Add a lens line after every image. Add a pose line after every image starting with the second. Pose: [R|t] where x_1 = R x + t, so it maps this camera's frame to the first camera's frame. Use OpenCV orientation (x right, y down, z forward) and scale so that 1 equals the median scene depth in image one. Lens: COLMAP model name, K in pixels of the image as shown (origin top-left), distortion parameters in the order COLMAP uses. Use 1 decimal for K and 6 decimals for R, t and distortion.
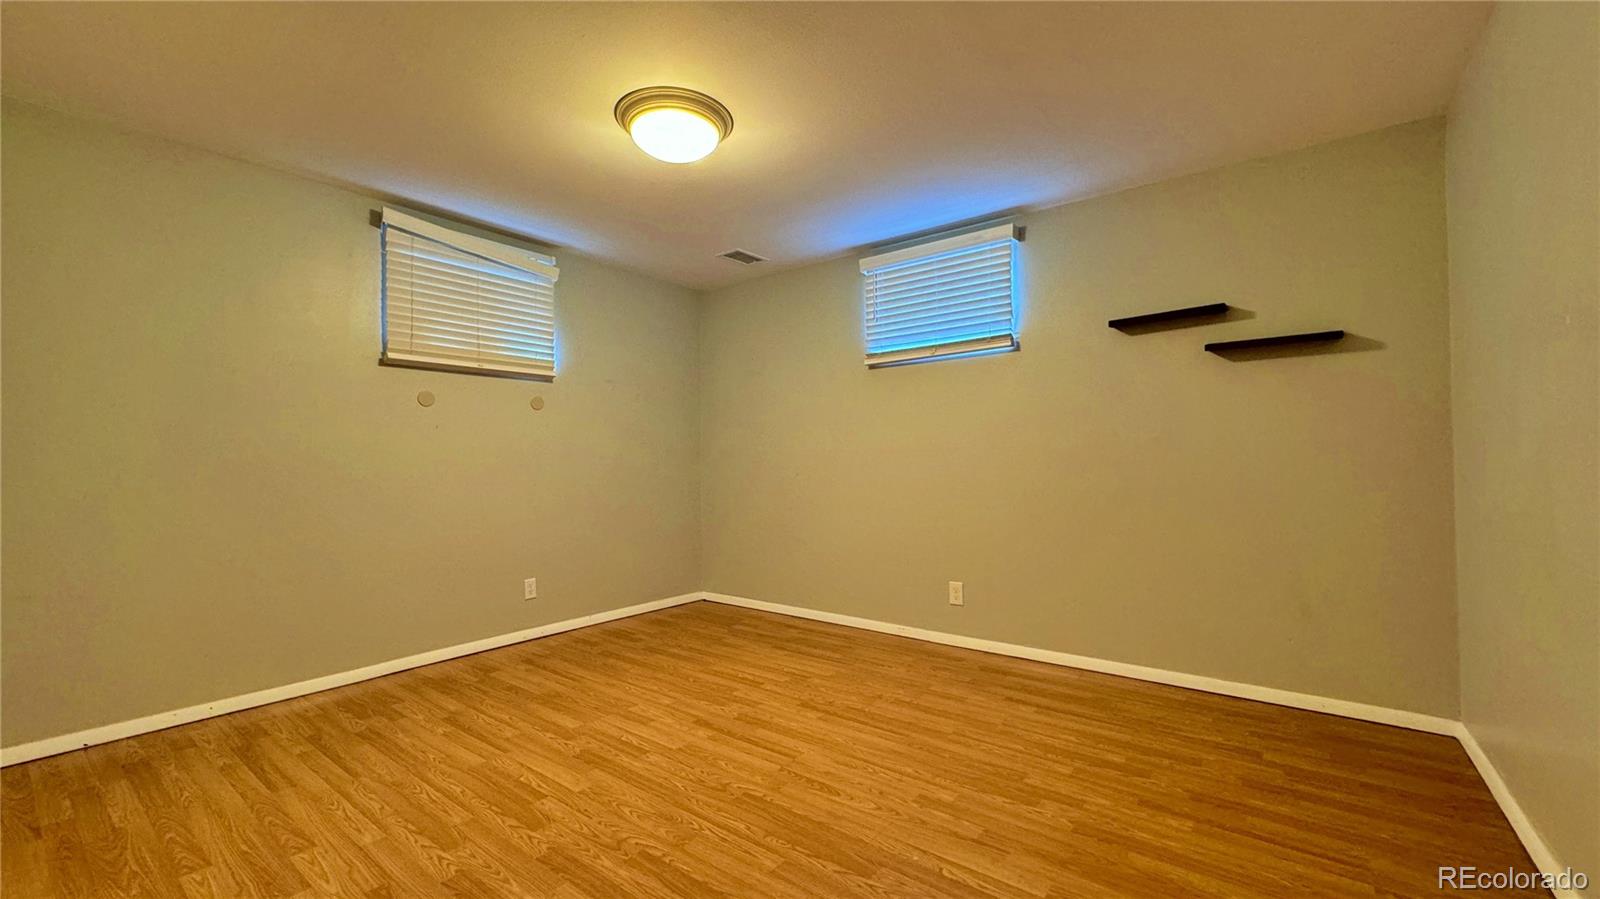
lens RADIAL K [[636.5, 0, 799.3], [0, 636.5, 455.4], [0, 0, 1]] dist [-0.003981, 0.000345]
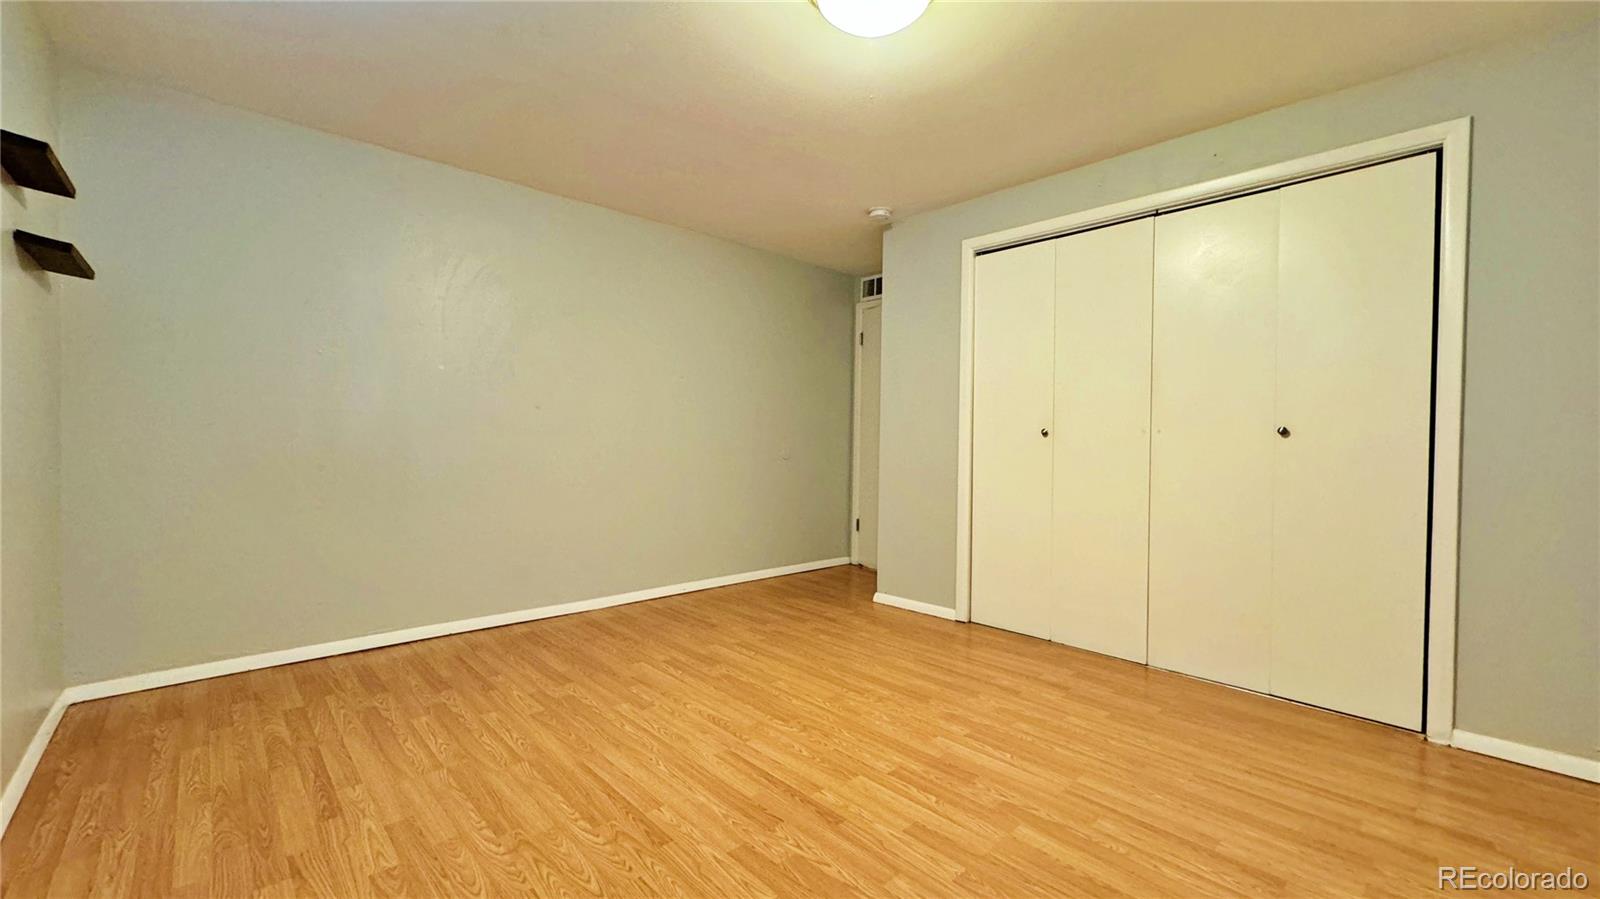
lens RADIAL K [[636.5, 0, 800.4], [0, 636.5, 446.6], [0, 0, 1]] dist [-0.003981, 0.000345]
pose [[-0.986904, -0.010796, 0.160948, -0.249361], [-0.010683, 0.999942, 0.001569, 0.030642], [-0.160955, -0.000171, -0.986962, 1.846025]]
